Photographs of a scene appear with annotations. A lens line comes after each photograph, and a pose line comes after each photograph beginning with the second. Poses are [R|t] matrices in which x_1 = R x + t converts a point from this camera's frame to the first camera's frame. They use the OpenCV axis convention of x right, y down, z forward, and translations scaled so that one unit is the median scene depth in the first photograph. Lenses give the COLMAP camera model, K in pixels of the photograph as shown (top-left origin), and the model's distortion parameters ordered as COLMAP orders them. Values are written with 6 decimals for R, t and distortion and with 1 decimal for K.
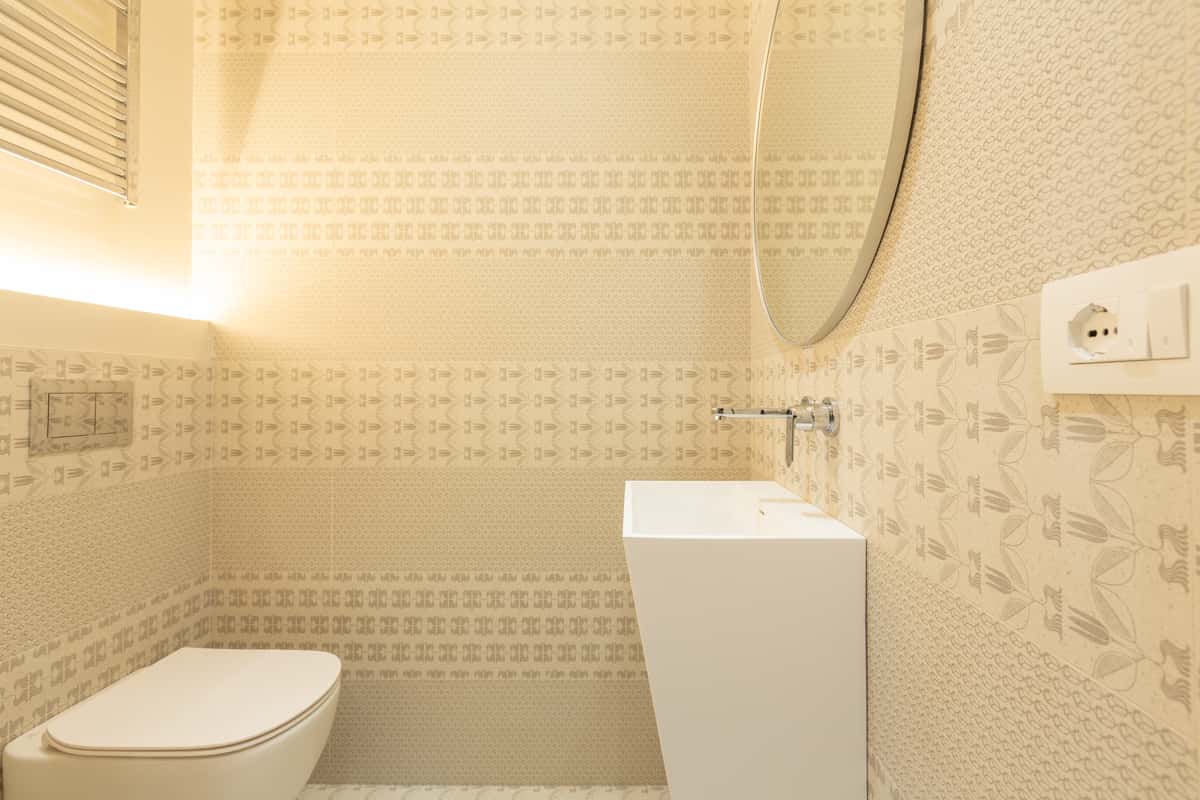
lens RADIAL K [[530.1, 0, 616.4], [0, 530.1, 383.2], [0, 0, 1]] dist [0.004270, -0.004121]
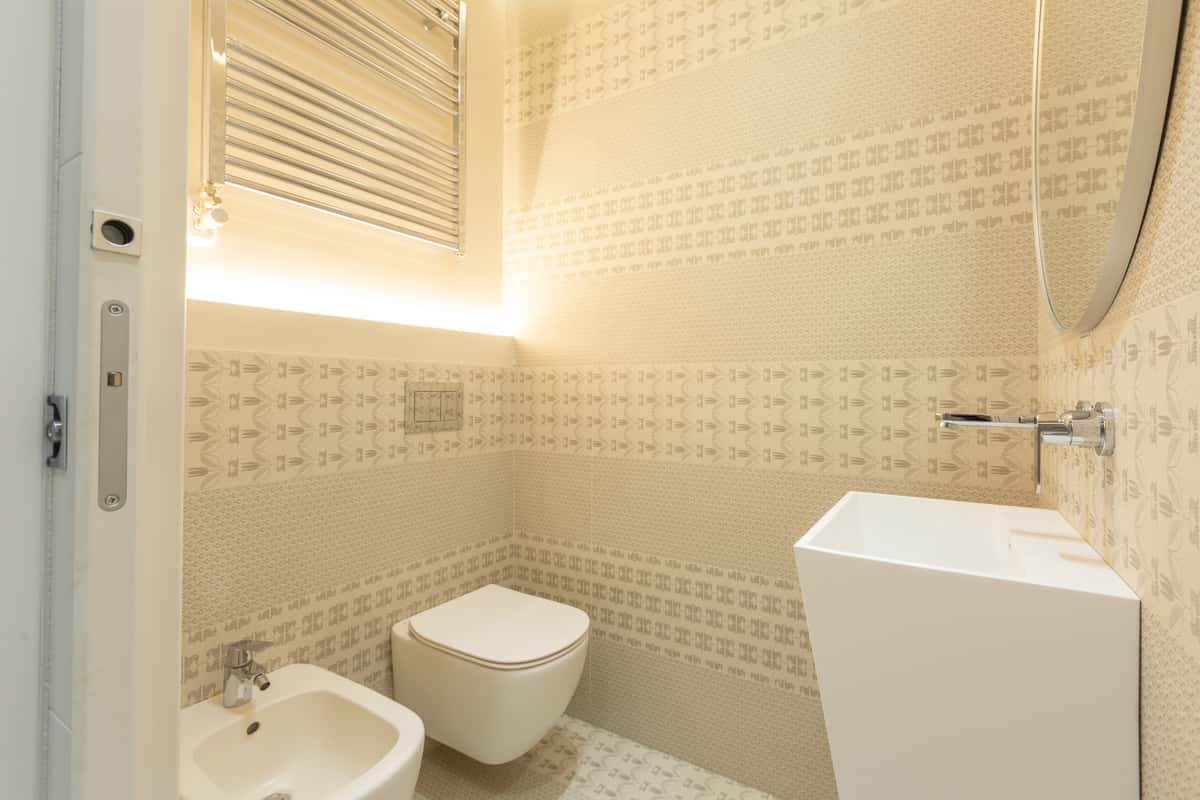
lens RADIAL K [[539.7, 0, 620.6], [0, 539.7, 383.2], [0, 0, 1]] dist [0.001728, -0.001536]
pose [[0.861640, -0.003009, -0.507511, 0.137322], [0.002256, 0.999995, -0.002099, 0.000062], [0.507515, 0.000664, 0.861642, -0.000619]]
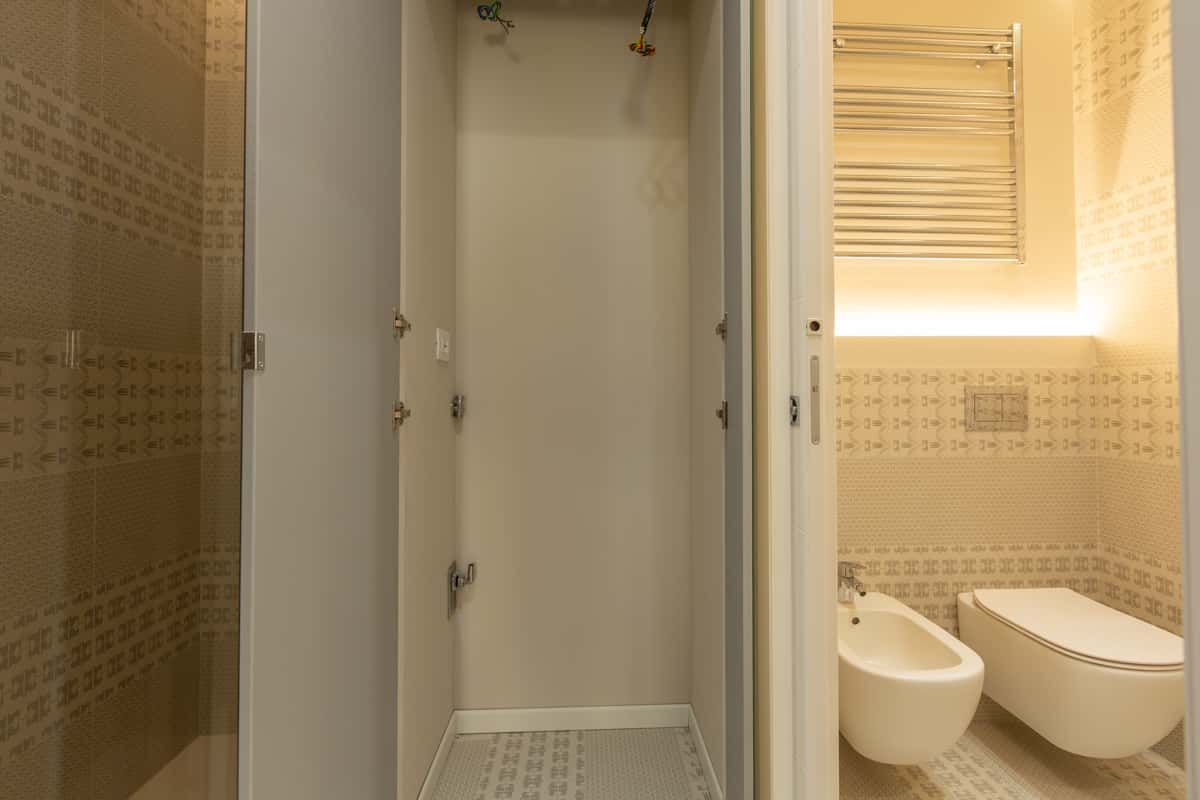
lens RADIAL K [[539.7, 0, 620.6], [0, 539.7, 383.2], [0, 0, 1]] dist [0.001728, -0.001536]
pose [[0.073666, -0.019870, -0.997085, 0.413000], [0.015580, 0.999702, -0.018771, -0.001386], [0.997161, -0.014152, 0.073954, -0.180508]]
